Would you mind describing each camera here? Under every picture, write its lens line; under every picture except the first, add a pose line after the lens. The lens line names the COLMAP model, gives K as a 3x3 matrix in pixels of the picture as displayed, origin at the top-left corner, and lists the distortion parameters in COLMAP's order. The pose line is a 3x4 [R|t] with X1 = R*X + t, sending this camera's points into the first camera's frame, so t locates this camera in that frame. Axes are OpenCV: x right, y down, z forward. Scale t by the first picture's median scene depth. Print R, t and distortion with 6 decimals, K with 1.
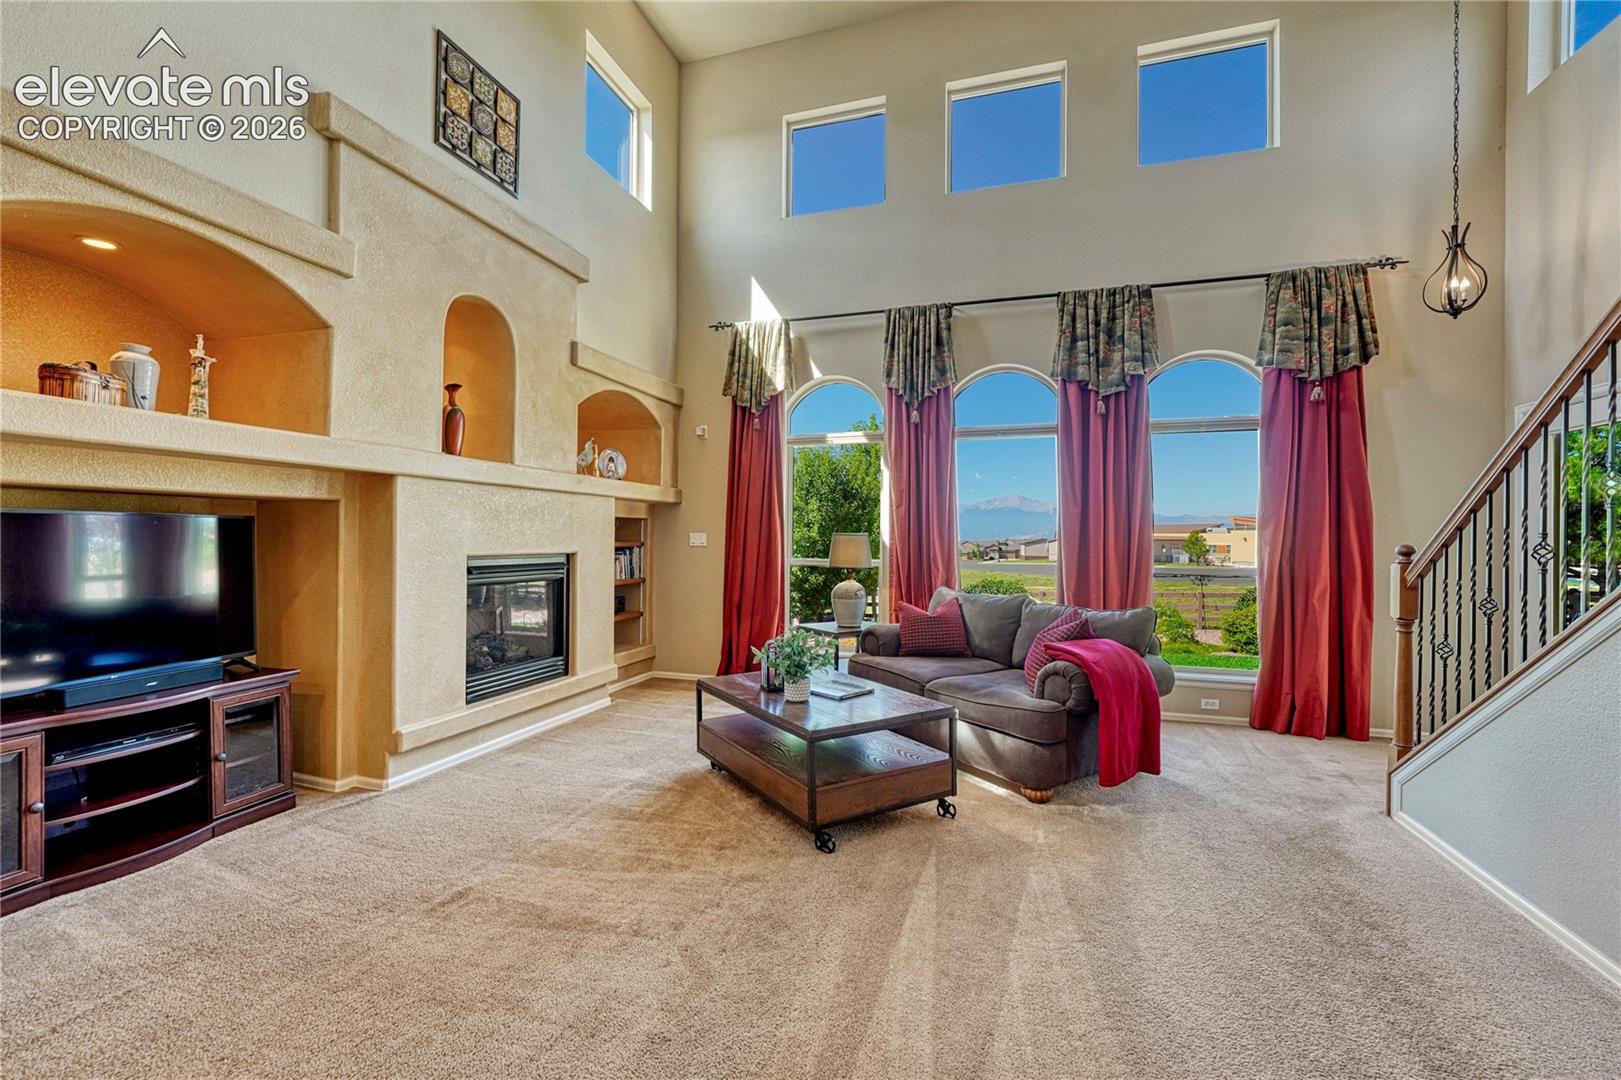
lens RADIAL K [[668.8, 0, 806.8], [0, 668.8, 534.2], [0, 0, 1]] dist [-0.014269, 0.002627]
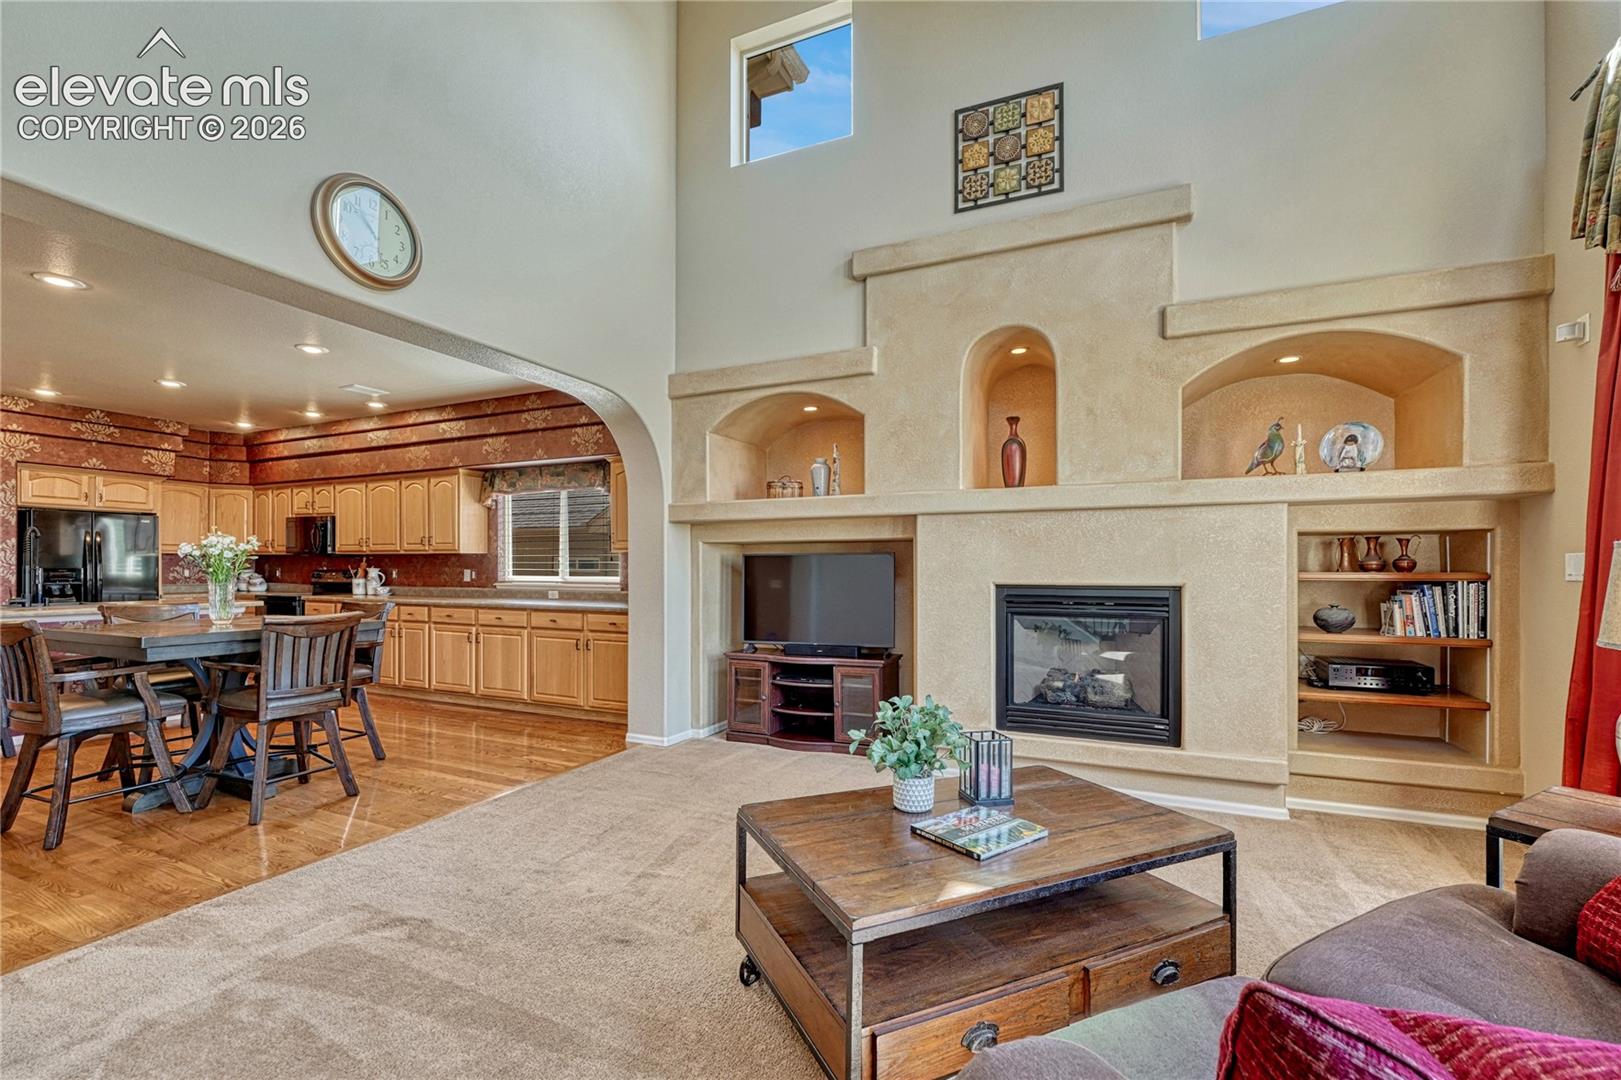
lens RADIAL K [[668.8, 0, 824.4], [0, 668.8, 569.8], [0, 0, 1]] dist [-0.014269, 0.002627]
pose [[-0.100320, -0.008505, -0.994919, 0.463039], [0.003118, 0.999956, -0.008862, 0.016632], [0.994950, -0.003991, -0.100289, 0.719399]]
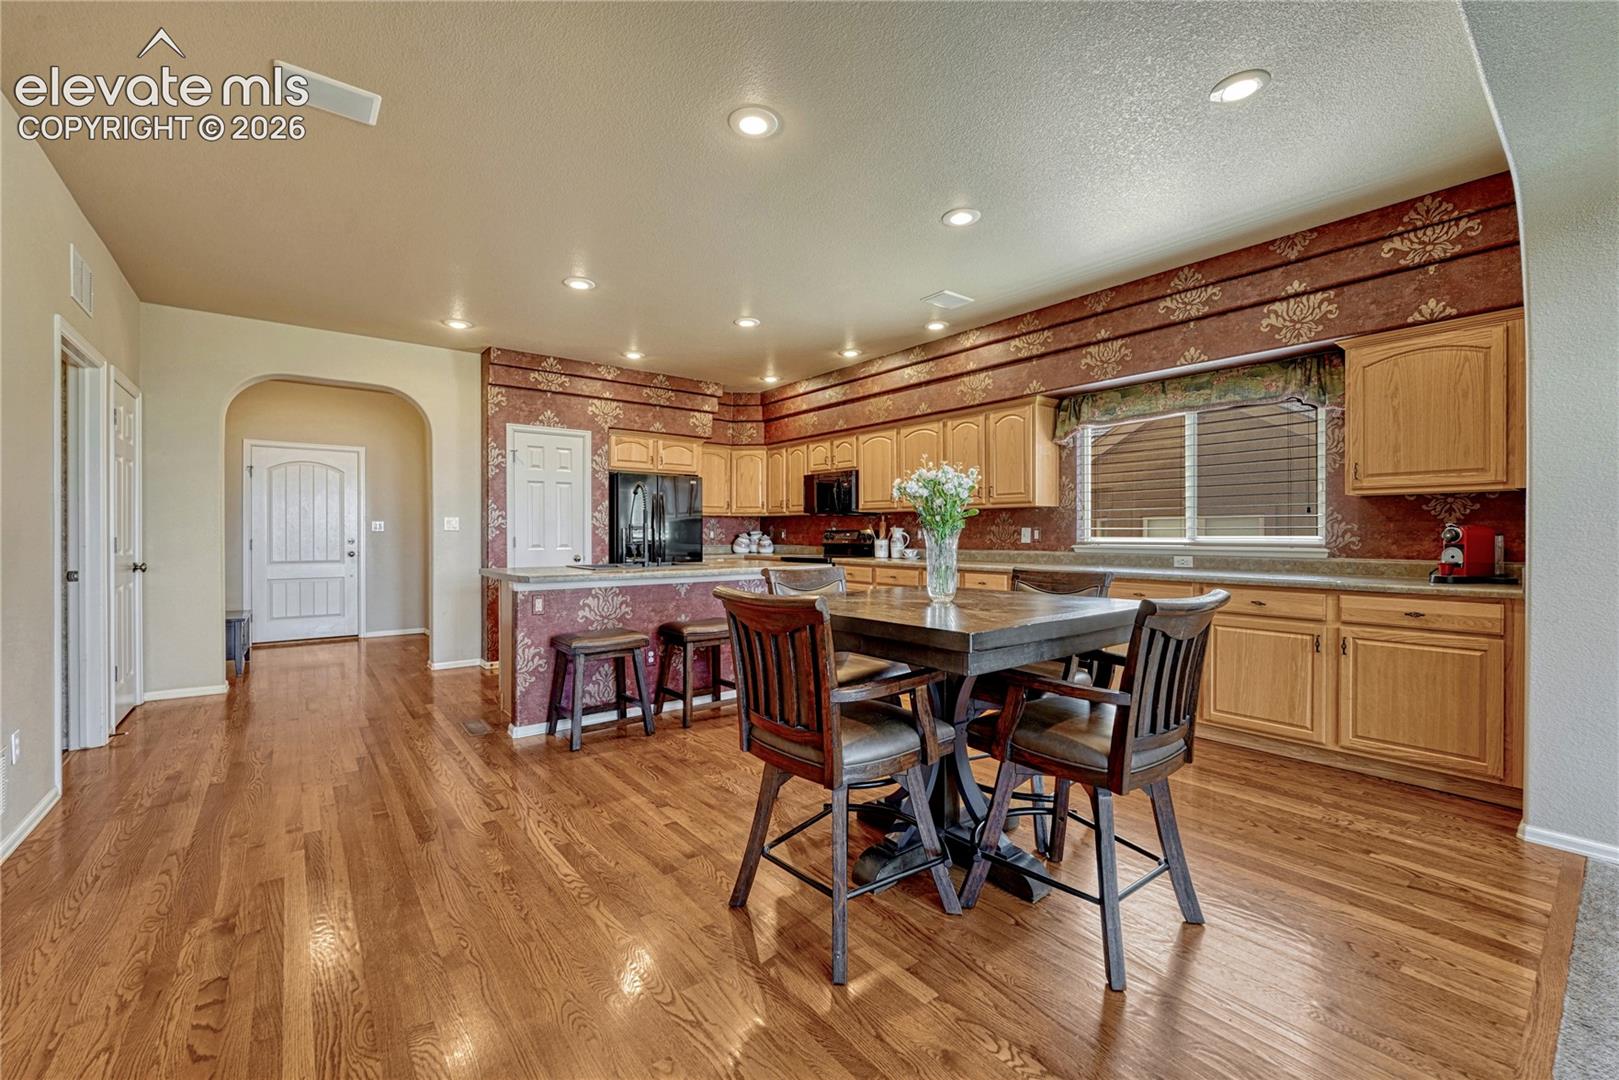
lens RADIAL K [[667.9, 0, 809.8], [0, 667.9, 541.9], [0, 0, 1]] dist [-0.014269, 0.002627]
pose [[-0.561617, 0.000035, -0.827398, 0.231331], [0.001219, 0.999999, -0.000786, 0.025500], [0.827397, -0.001450, -0.561616, 0.091281]]
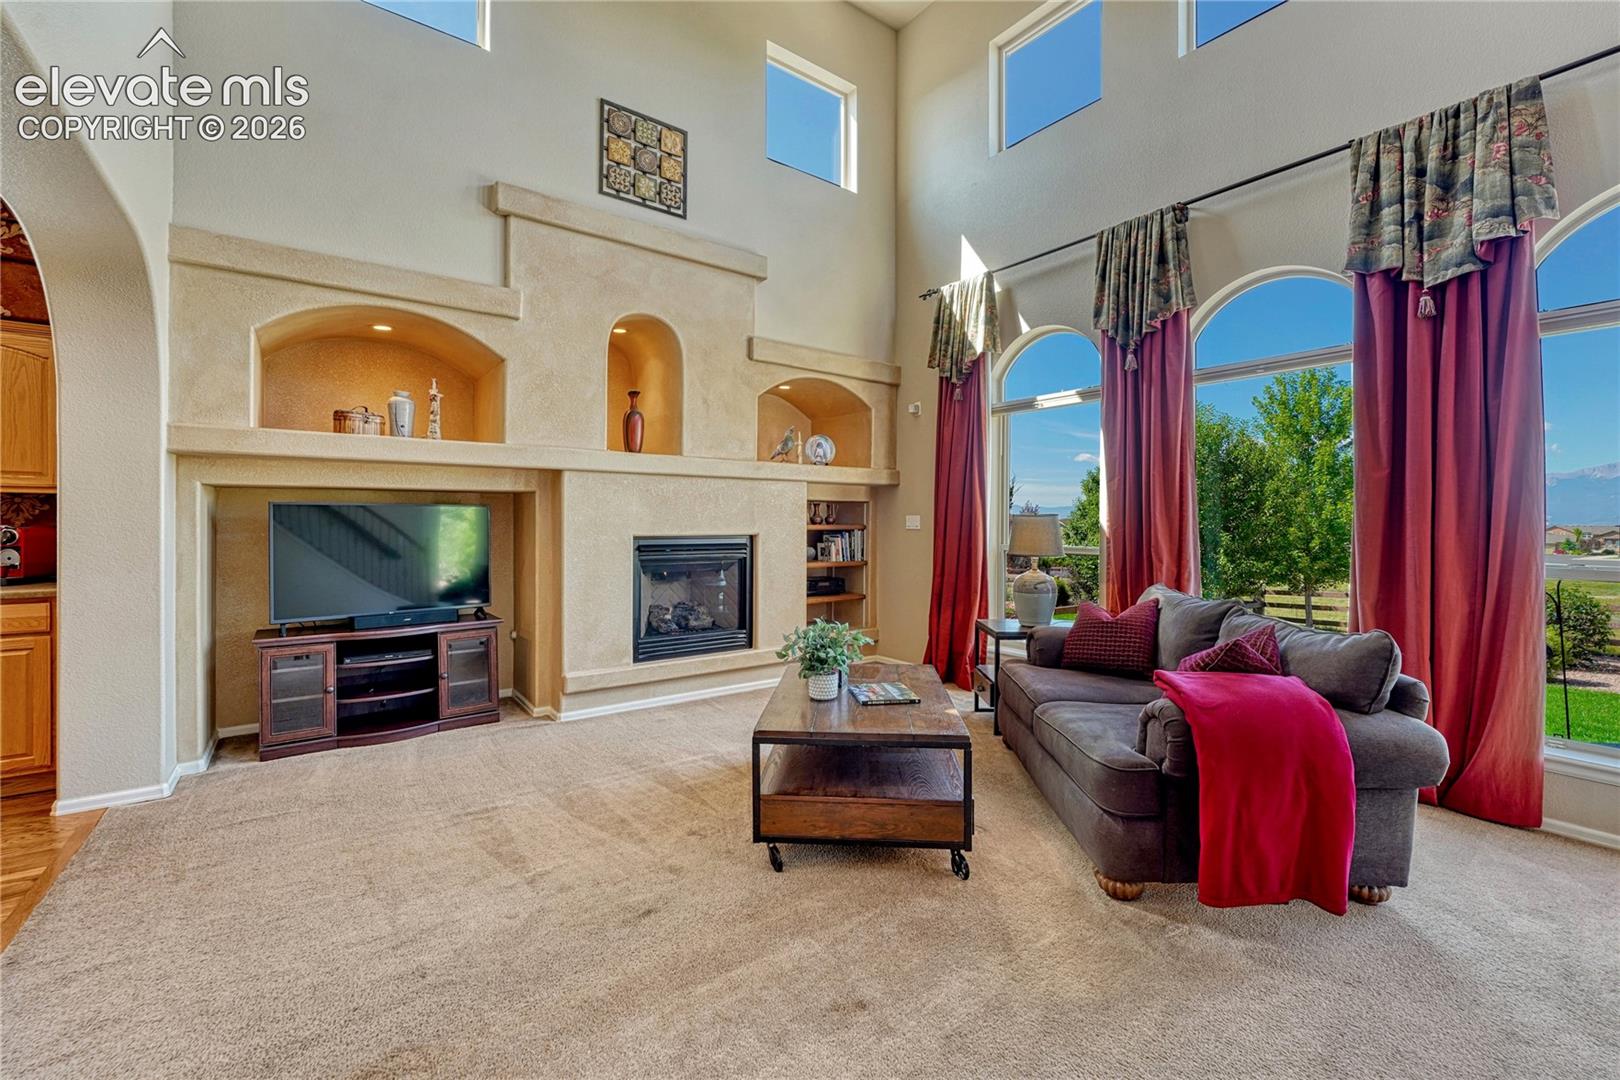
lens RADIAL K [[668.4, 0, 804.9], [0, 668.4, 521.9], [0, 0, 1]] dist [-0.014269, 0.002627]
pose [[0.814923, -0.003076, -0.579562, 0.358157], [0.005463, 0.999982, 0.002374, 0.005592], [0.579544, -0.005101, 0.814925, 0.183441]]
